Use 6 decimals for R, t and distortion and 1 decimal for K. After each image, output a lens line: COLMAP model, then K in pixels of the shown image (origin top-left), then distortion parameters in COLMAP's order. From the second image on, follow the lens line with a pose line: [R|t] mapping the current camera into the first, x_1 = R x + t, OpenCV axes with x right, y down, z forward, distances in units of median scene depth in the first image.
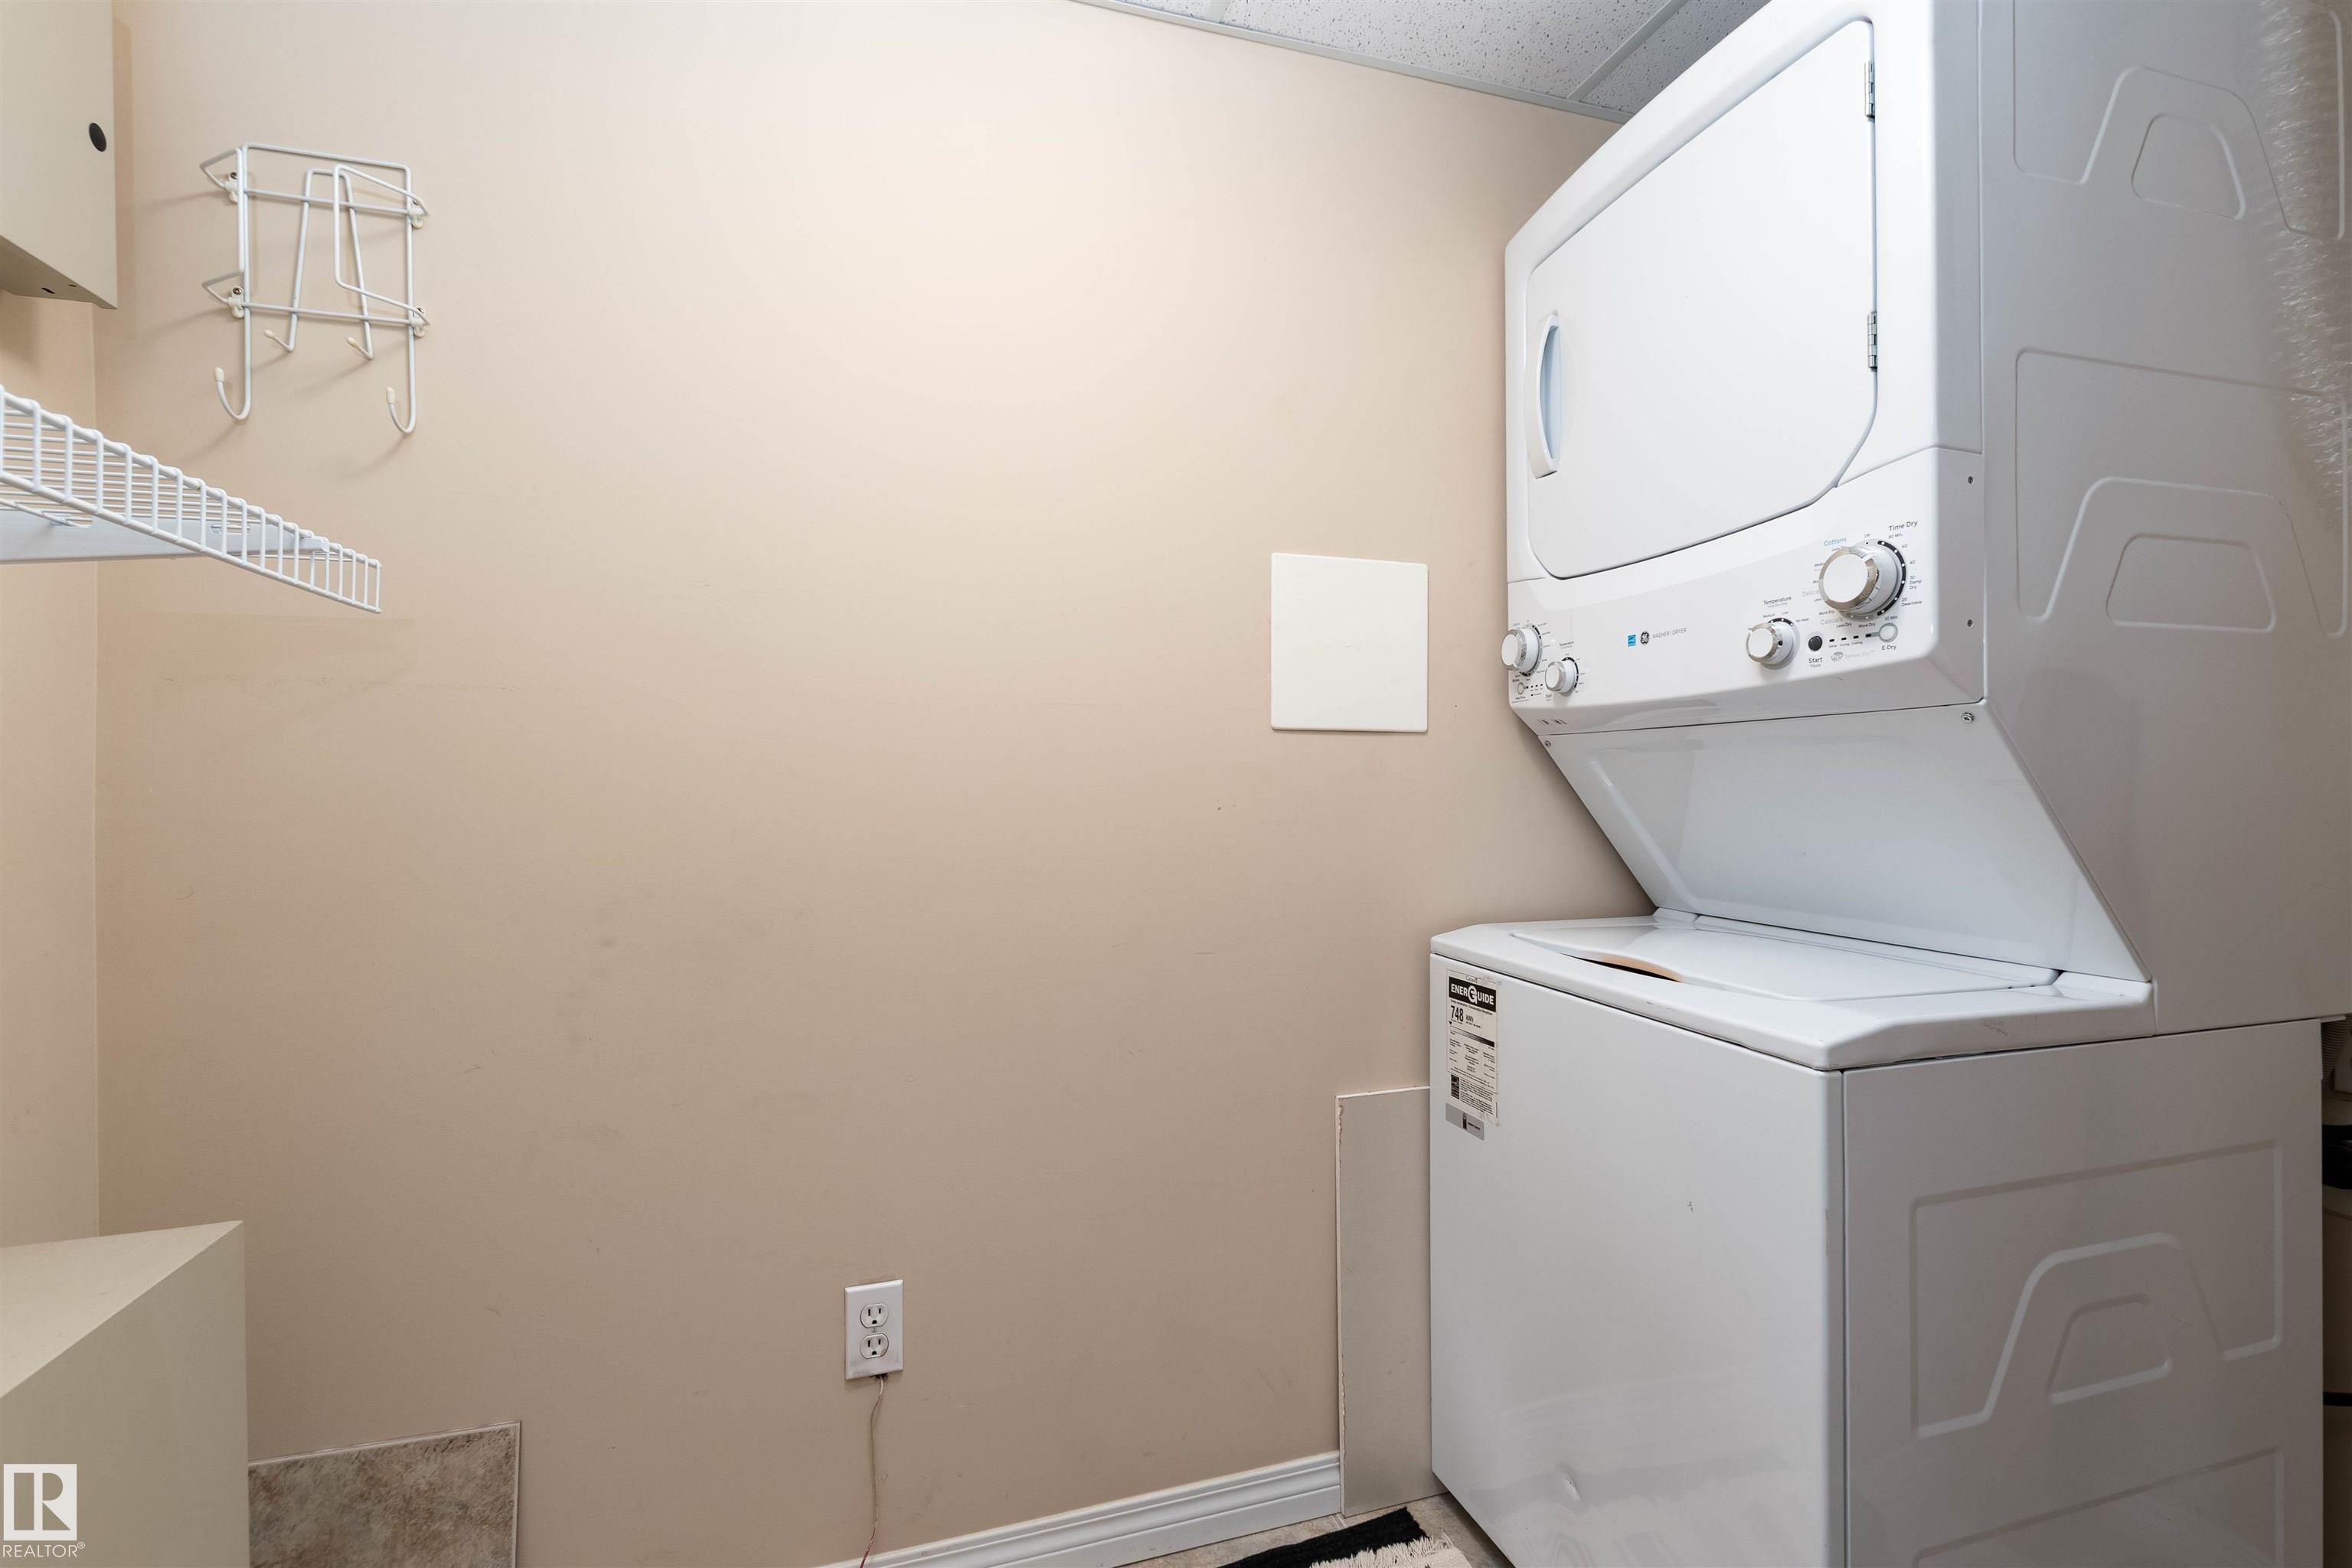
lens RADIAL K [[1040.9, 0, 1180.2], [0, 1040.9, 780.3], [0, 0, 1]] dist [0.005740, -0.002924]
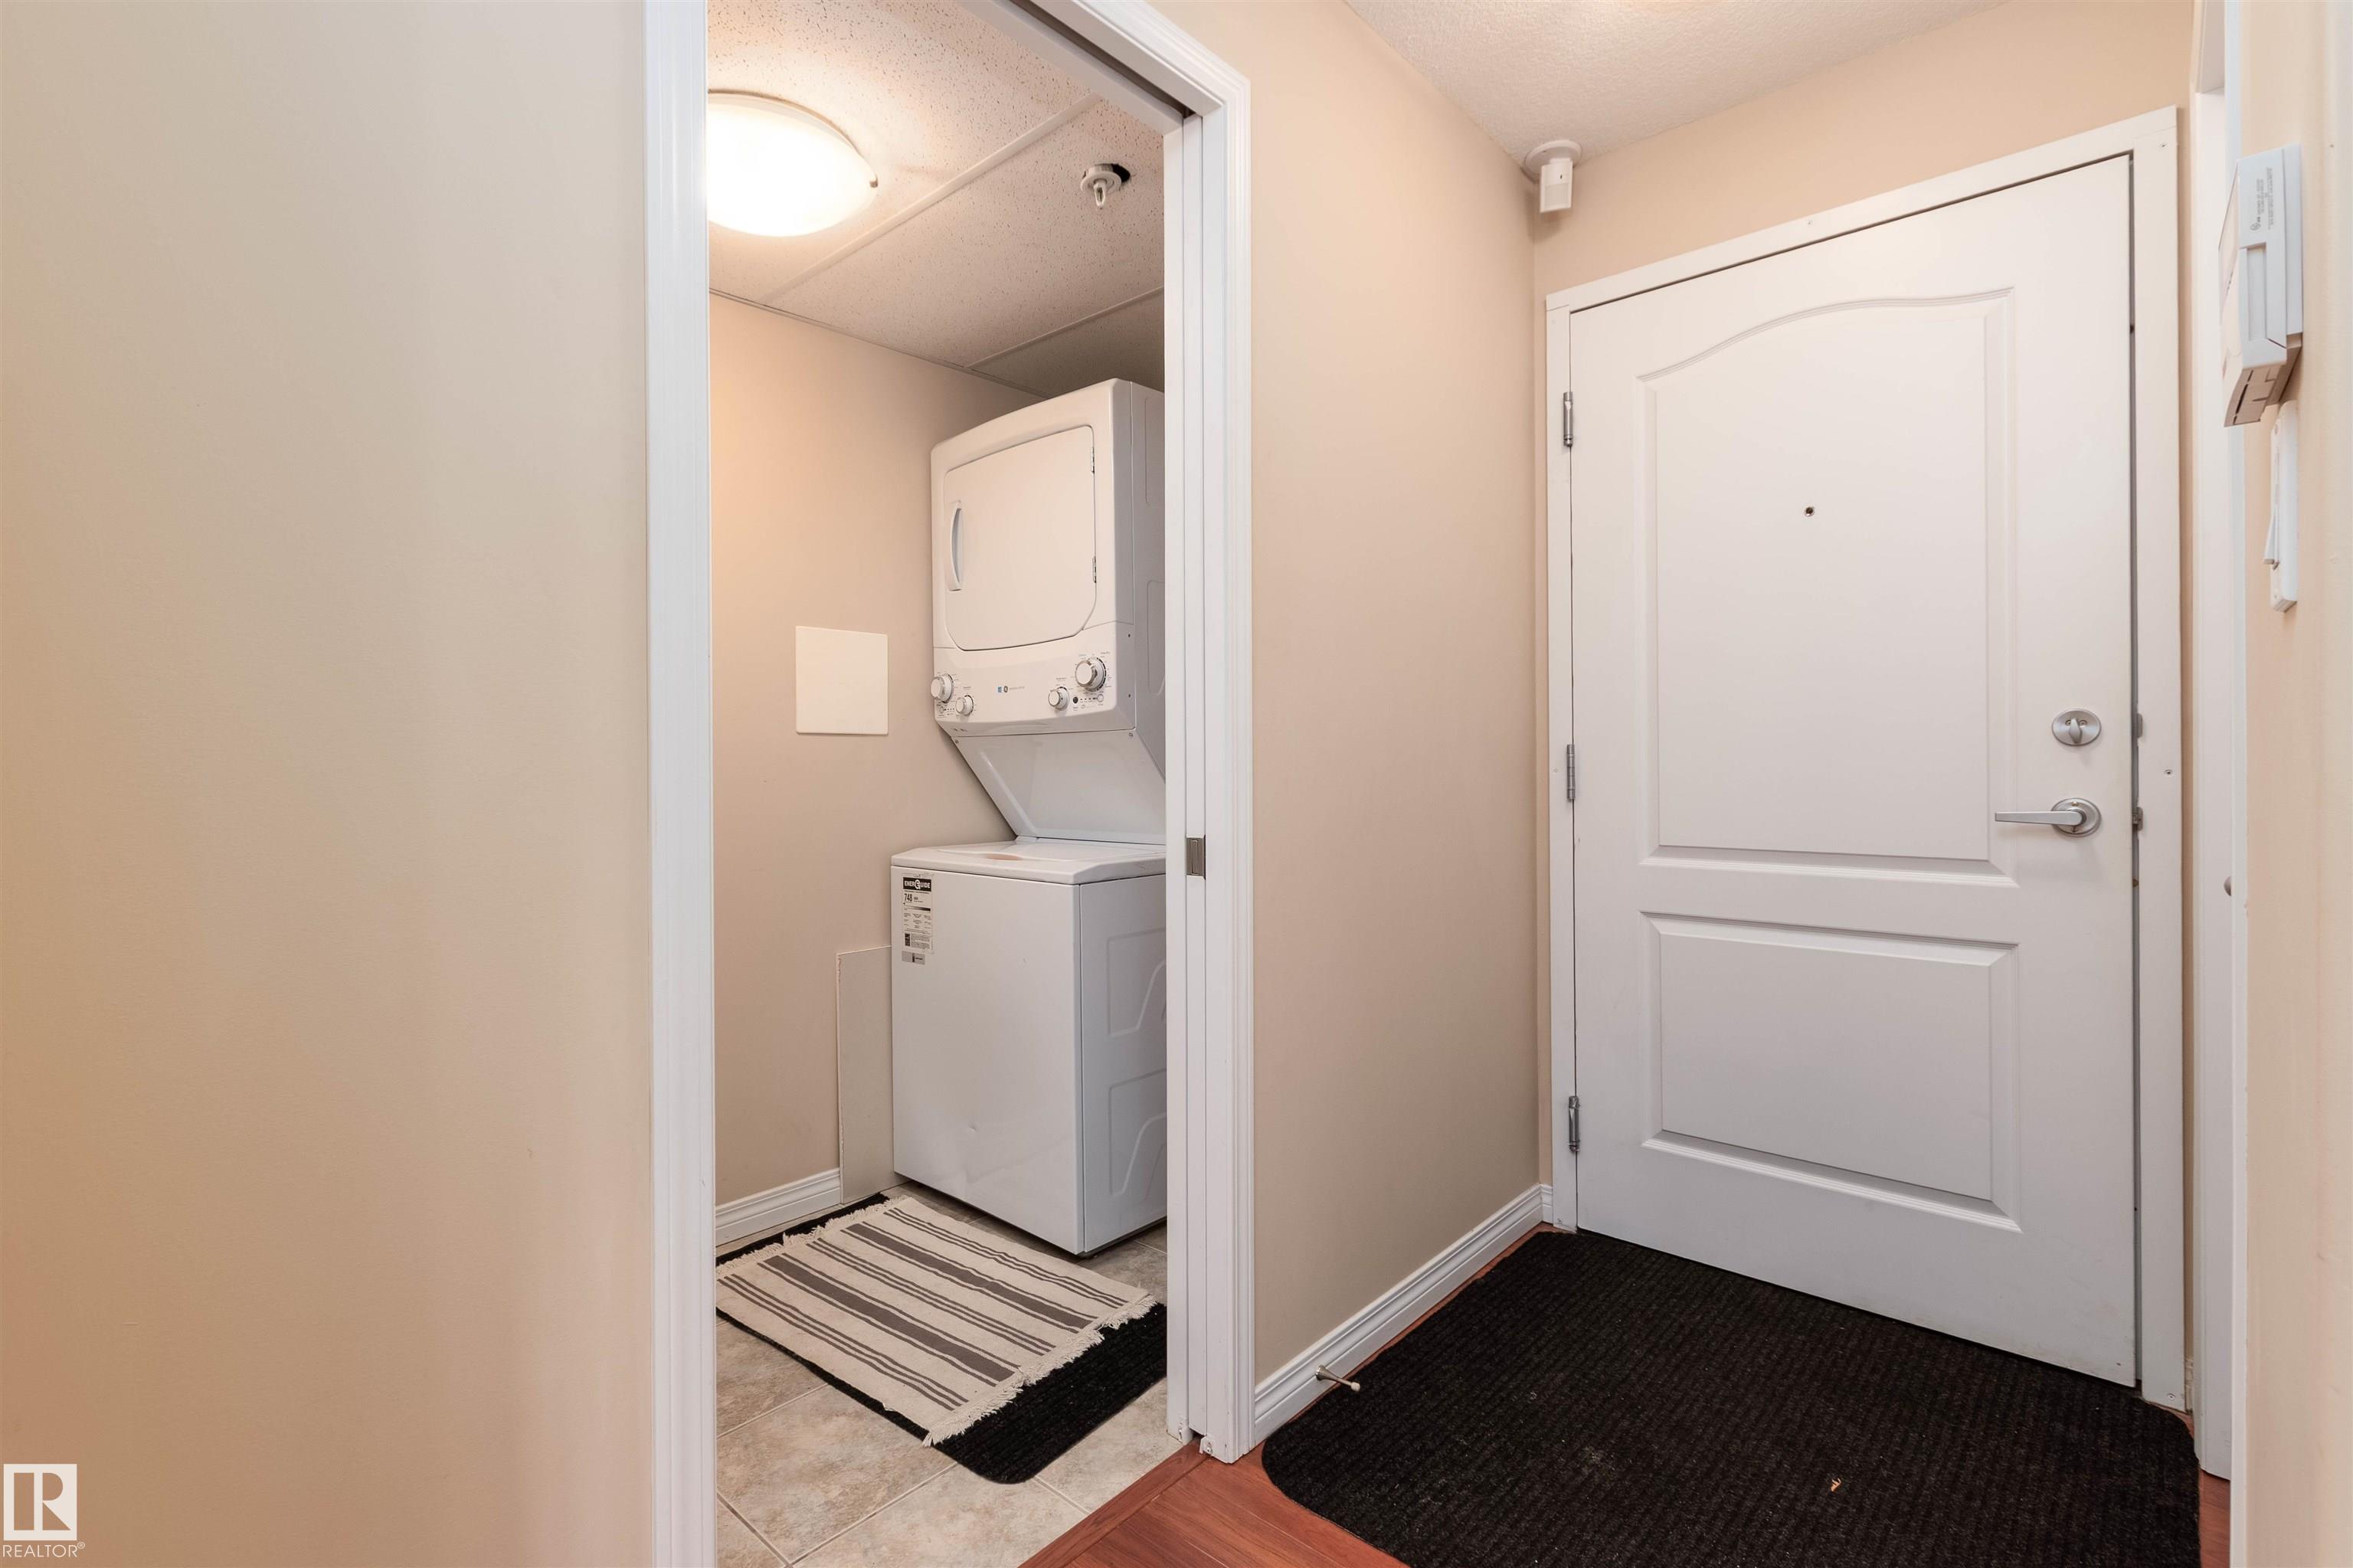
lens RADIAL K [[1041.4, 0, 1184.6], [0, 1041.4, 774.0], [0, 0, 1]] dist [0.005740, -0.002924]
pose [[0.846978, -0.010353, 0.531527, -0.268949], [0.005316, 0.999925, 0.011005, 0.001034], [-0.531602, -0.006495, 0.846970, -0.725310]]
